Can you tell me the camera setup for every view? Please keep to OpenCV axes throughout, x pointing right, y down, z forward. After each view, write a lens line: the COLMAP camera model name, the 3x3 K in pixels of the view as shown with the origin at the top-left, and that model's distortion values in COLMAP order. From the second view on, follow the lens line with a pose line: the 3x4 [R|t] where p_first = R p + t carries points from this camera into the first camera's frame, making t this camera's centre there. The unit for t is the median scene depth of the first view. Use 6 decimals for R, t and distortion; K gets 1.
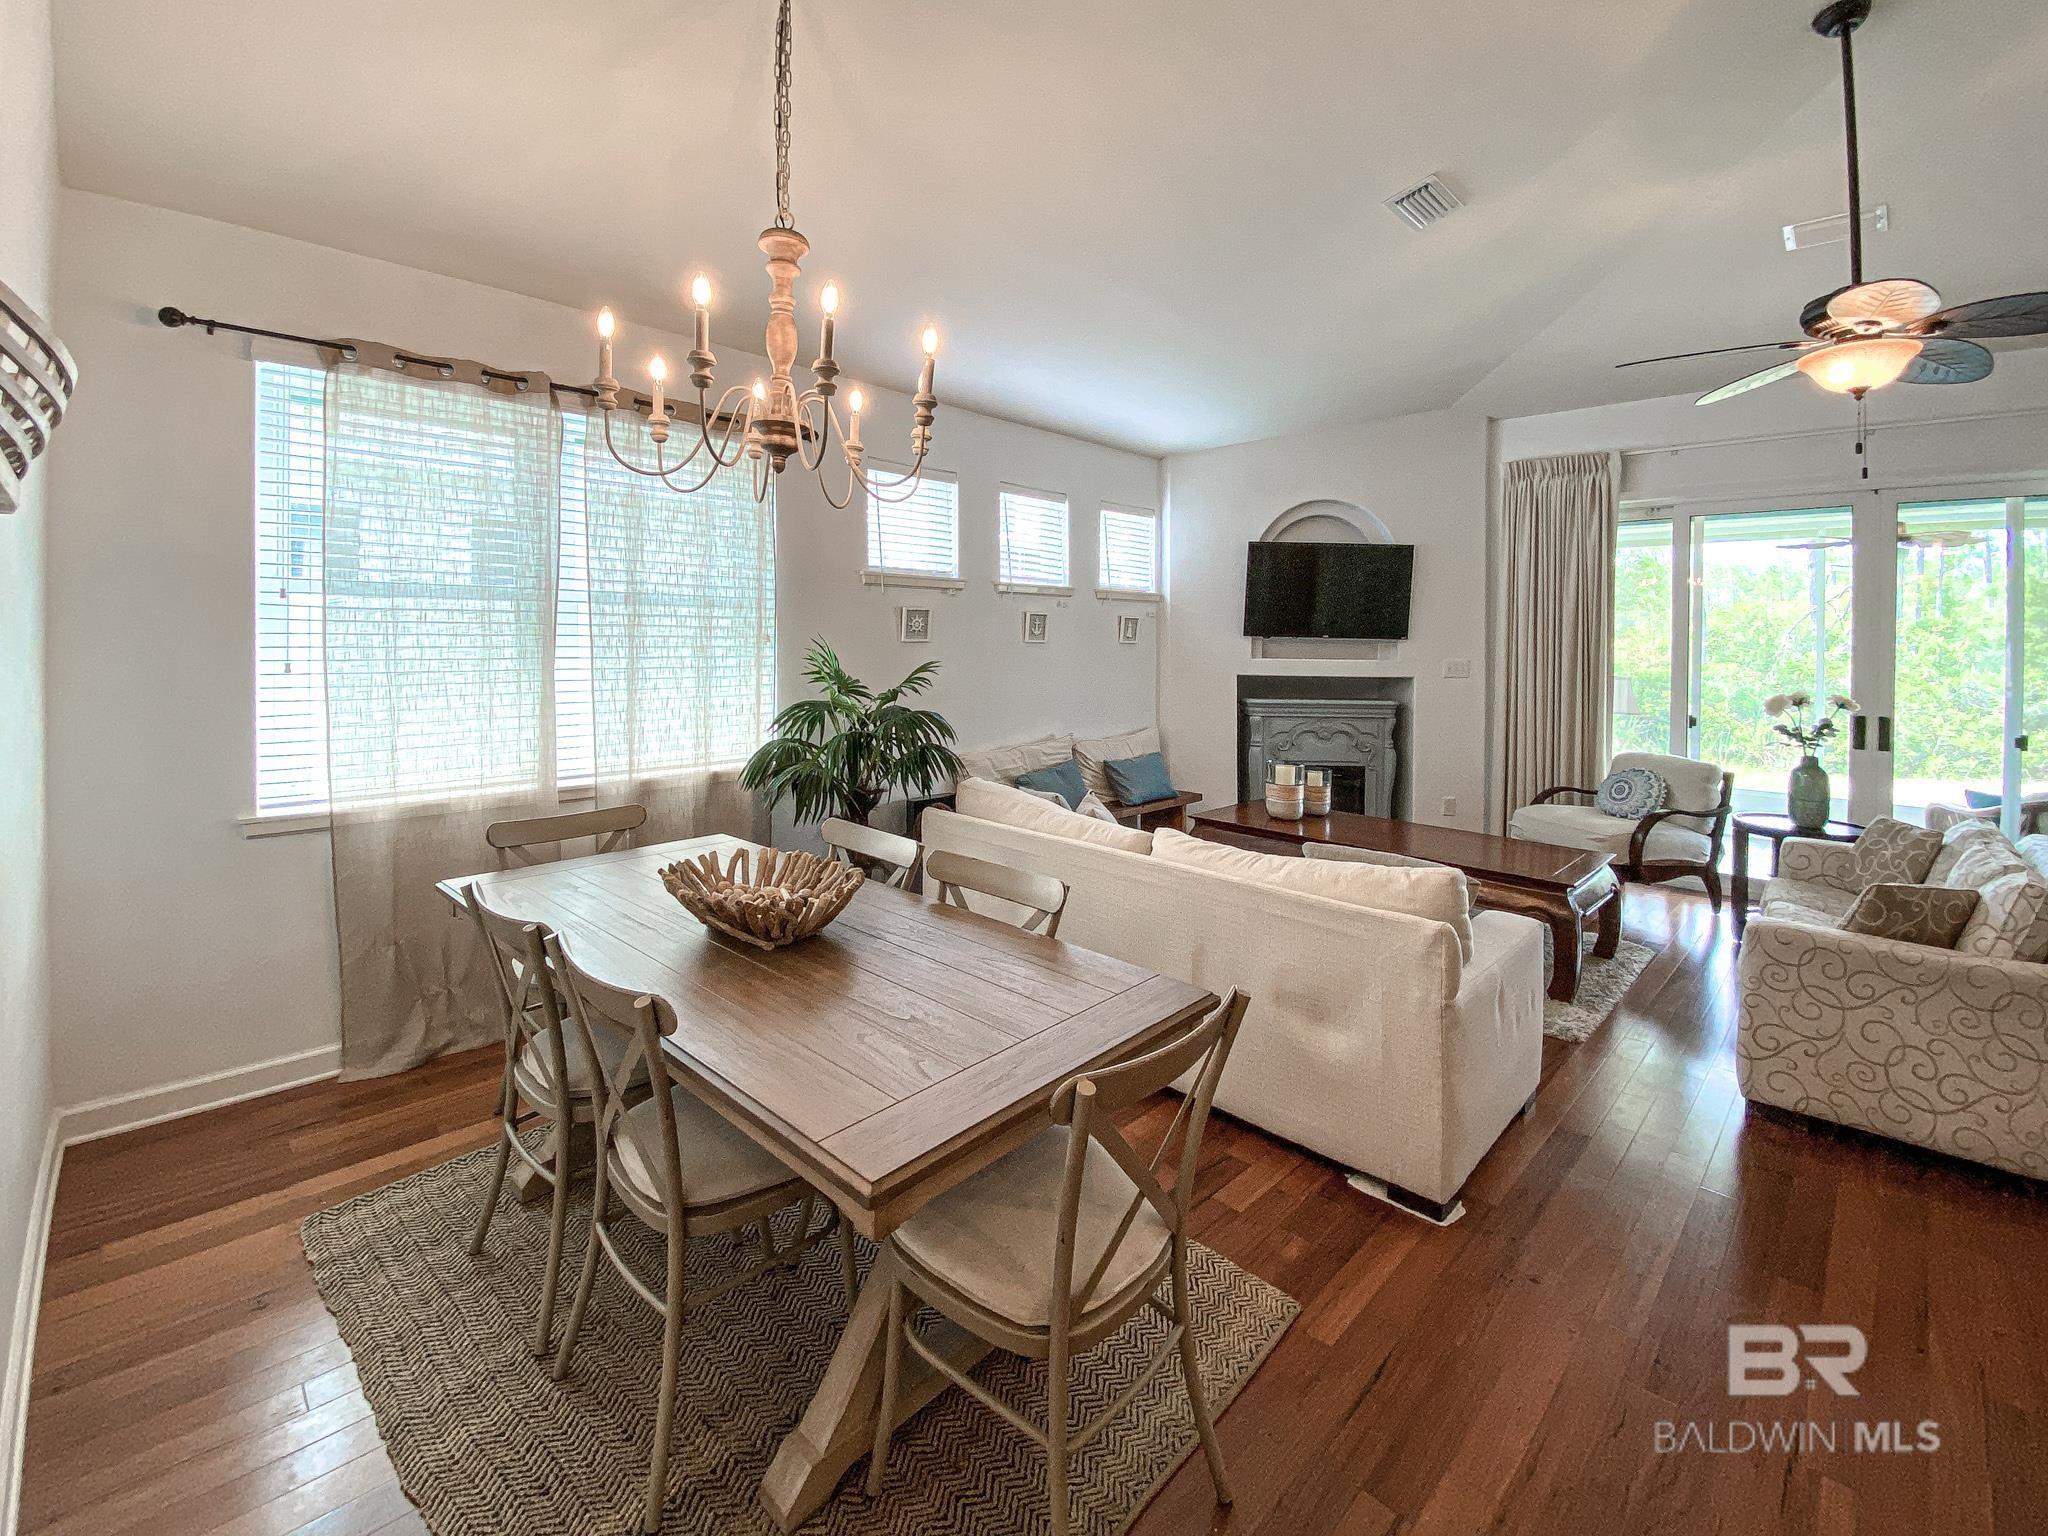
lens RADIAL K [[885.4, 0, 1021.3], [0, 885.4, 642.2], [0, 0, 1]] dist [0.036256, -0.023884]
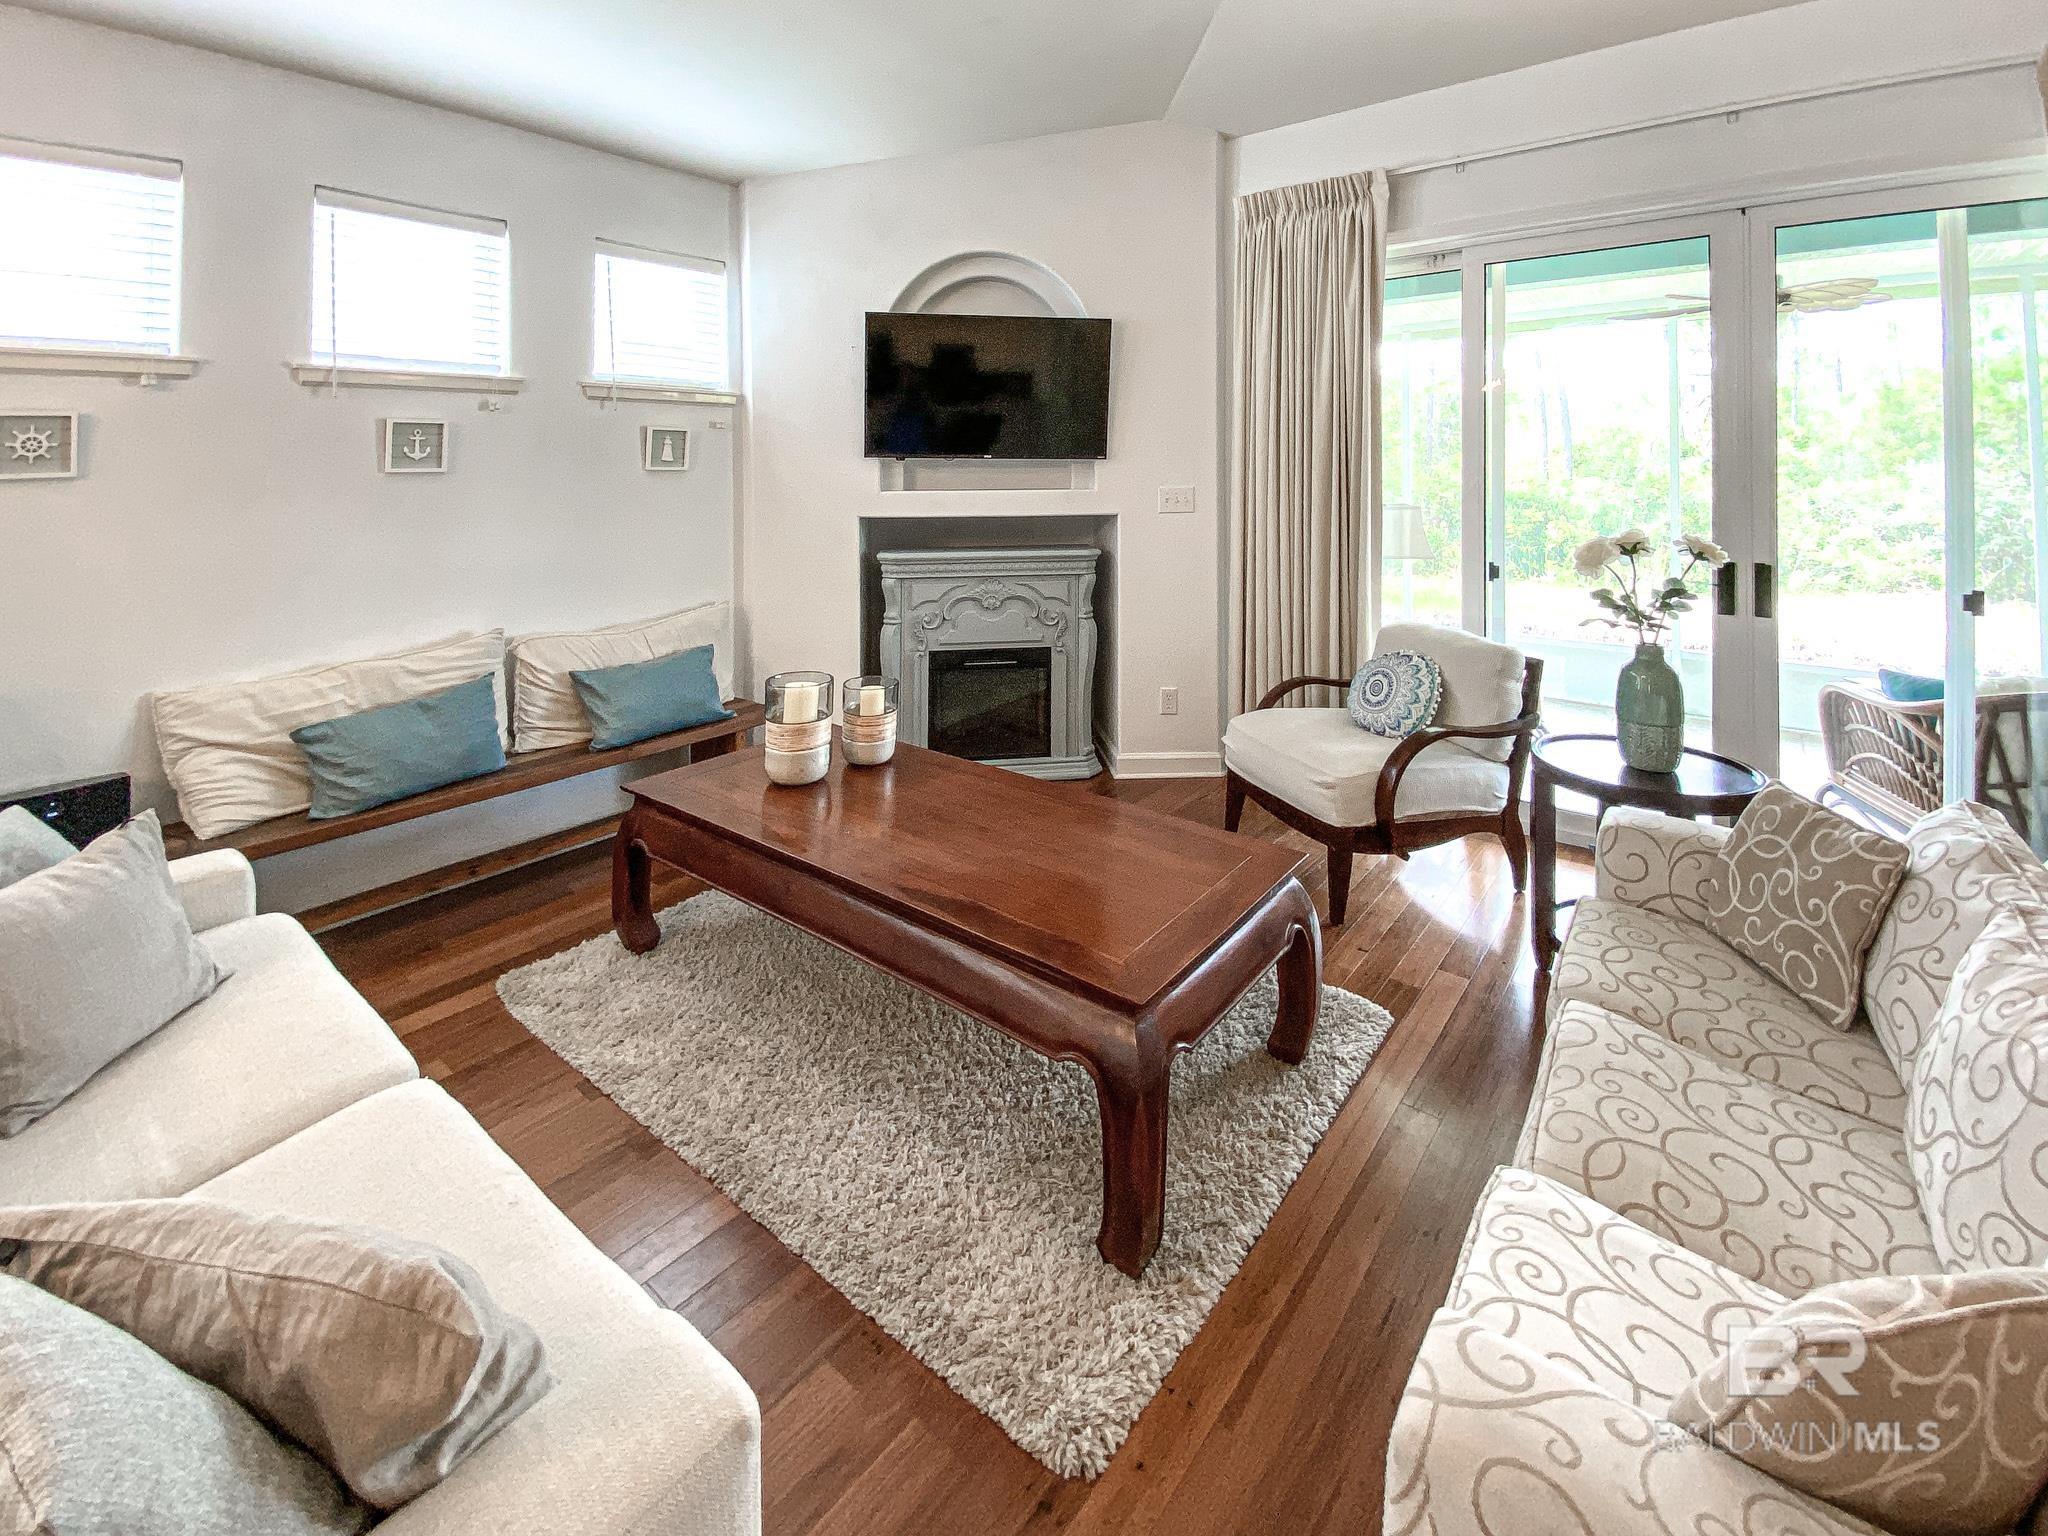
lens RADIAL K [[902.6, 0, 1026.4], [0, 902.6, 466.6], [0, 0, 1]] dist [0.026853, -0.000084]
pose [[0.994355, -0.017587, 0.104638, 0.349195], [0.017559, 0.999845, 0.001190, 0.001886], [-0.104643, 0.000654, 0.994510, 0.377971]]
